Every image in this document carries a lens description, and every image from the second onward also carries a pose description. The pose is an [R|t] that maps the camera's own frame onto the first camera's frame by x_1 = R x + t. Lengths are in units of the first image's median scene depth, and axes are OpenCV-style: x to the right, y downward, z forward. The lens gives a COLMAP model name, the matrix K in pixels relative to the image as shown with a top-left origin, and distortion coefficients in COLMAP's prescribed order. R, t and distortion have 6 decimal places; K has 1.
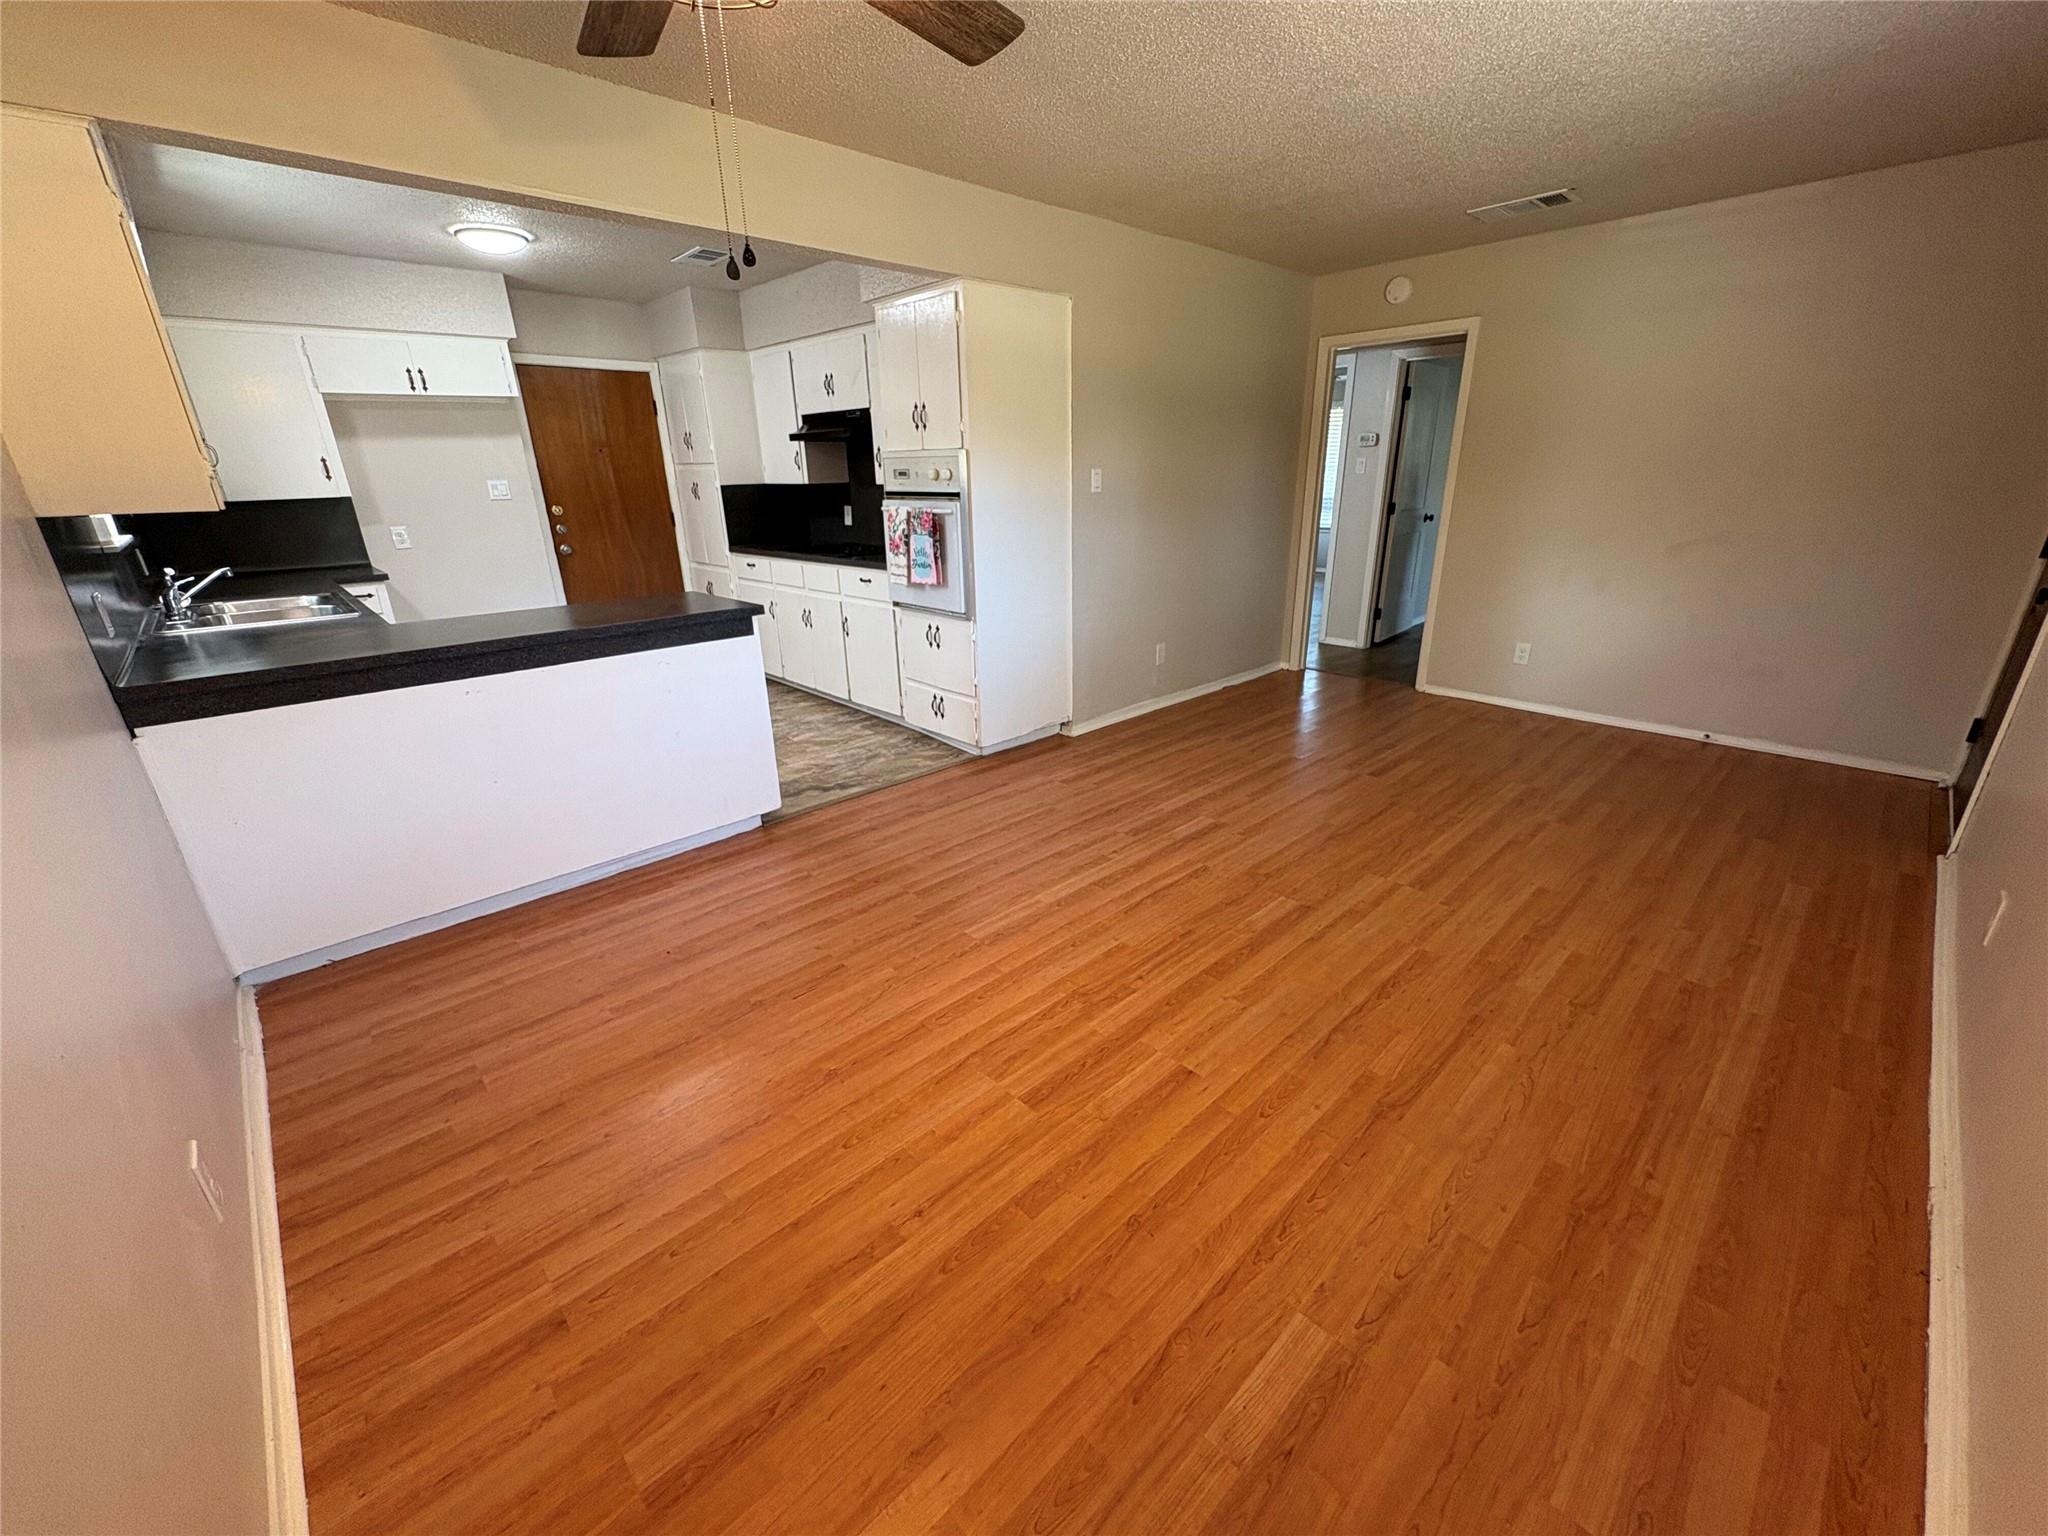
lens RADIAL K [[816.0, 0, 1024.1], [0, 816.0, 771.6], [0, 0, 1]] dist [0.000157, -0.000093]
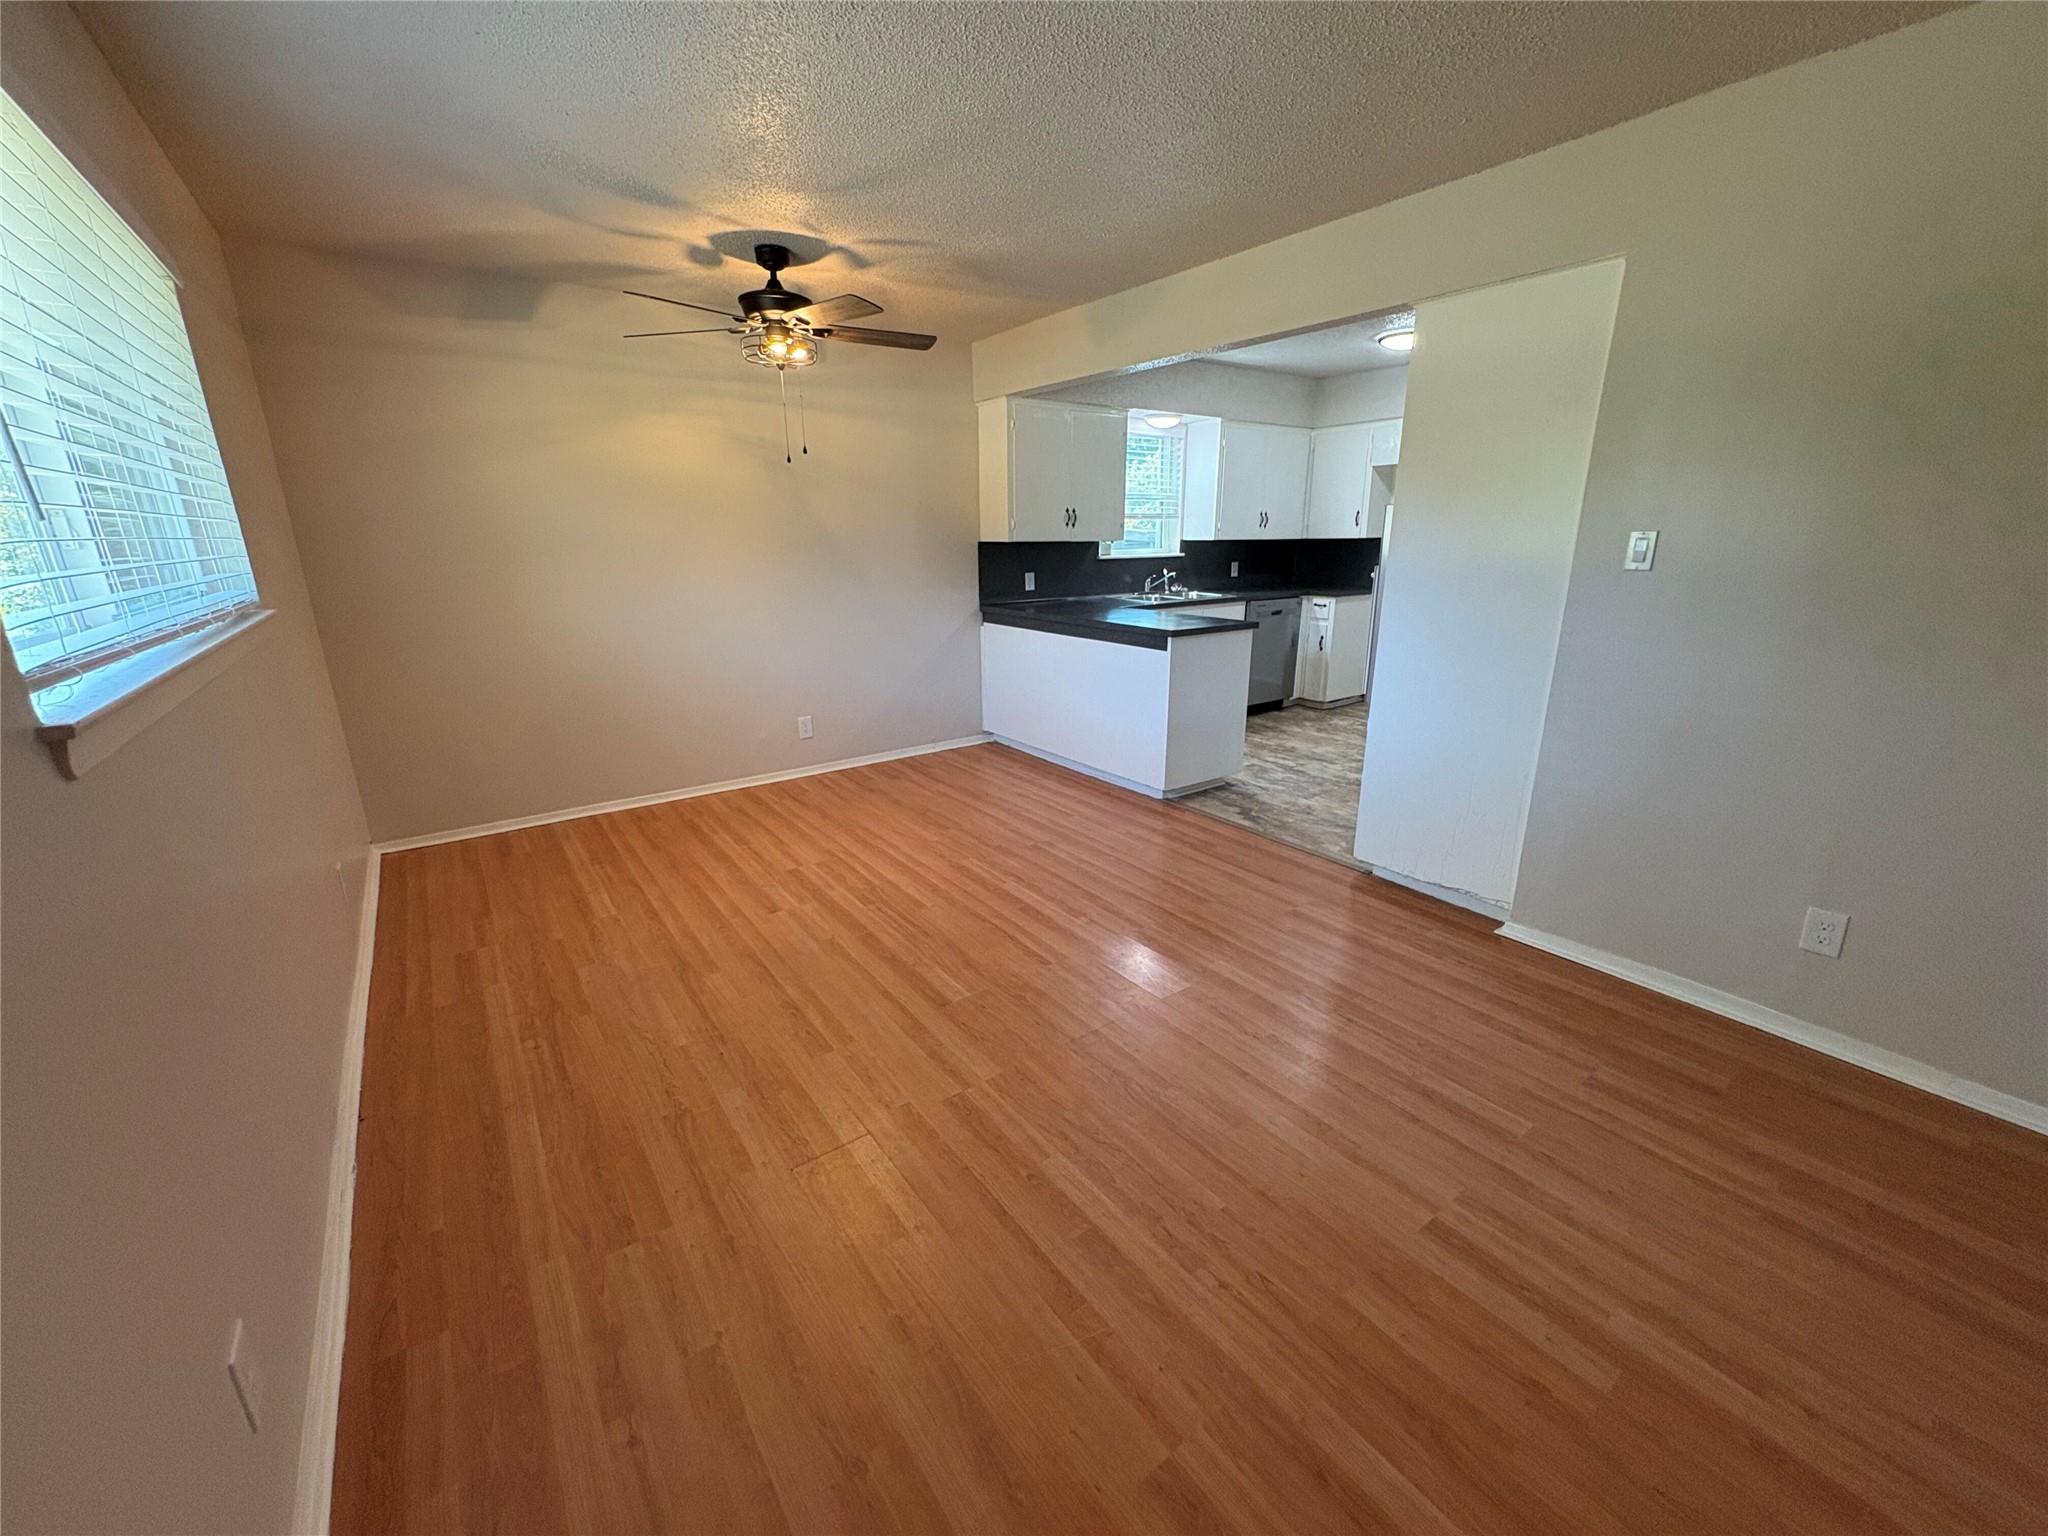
lens RADIAL K [[816.0, 0, 1024.1], [0, 816.0, 771.6], [0, 0, 1]] dist [0.000157, -0.000093]
pose [[-0.130152, 0.301682, -0.944483, 0.798154], [-0.335762, 0.882892, 0.328278, -0.283338], [0.932912, 0.359847, -0.013617, 0.709754]]
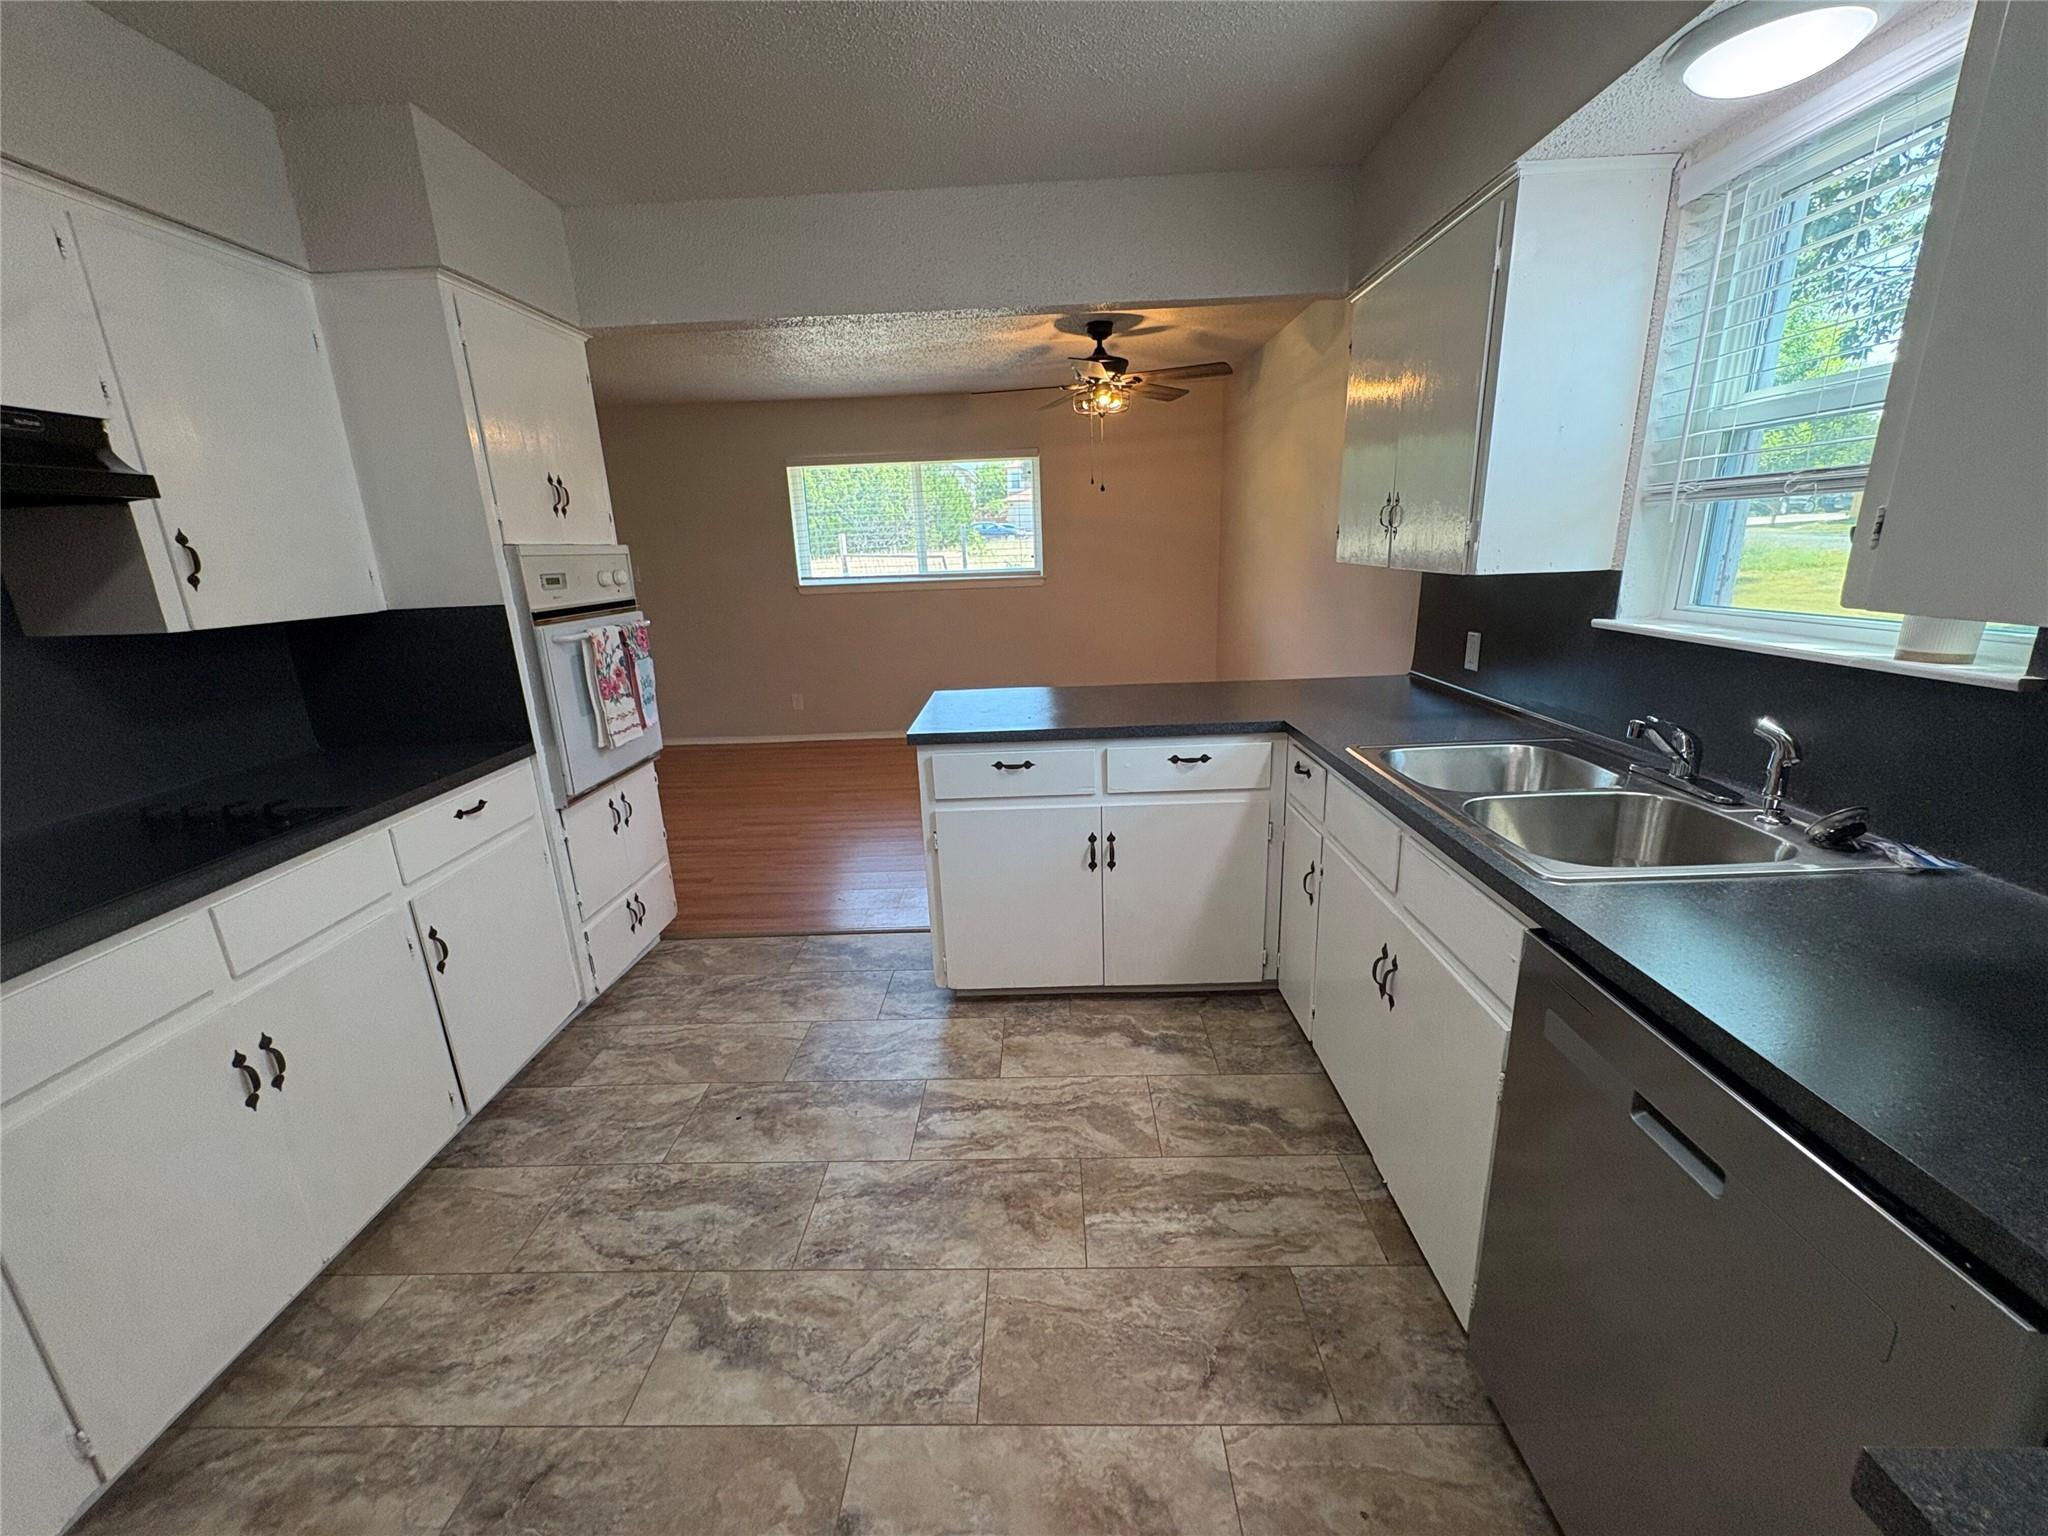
lens RADIAL K [[816.0, 0, 1024.1], [0, 816.0, 771.6], [0, 0, 1]] dist [0.000157, -0.000093]
pose [[-0.714635, -0.144442, 0.684422, -0.859884], [0.290521, 0.828777, 0.478253, -0.447740], [-0.636313, 0.540615, -0.550310, 1.219781]]
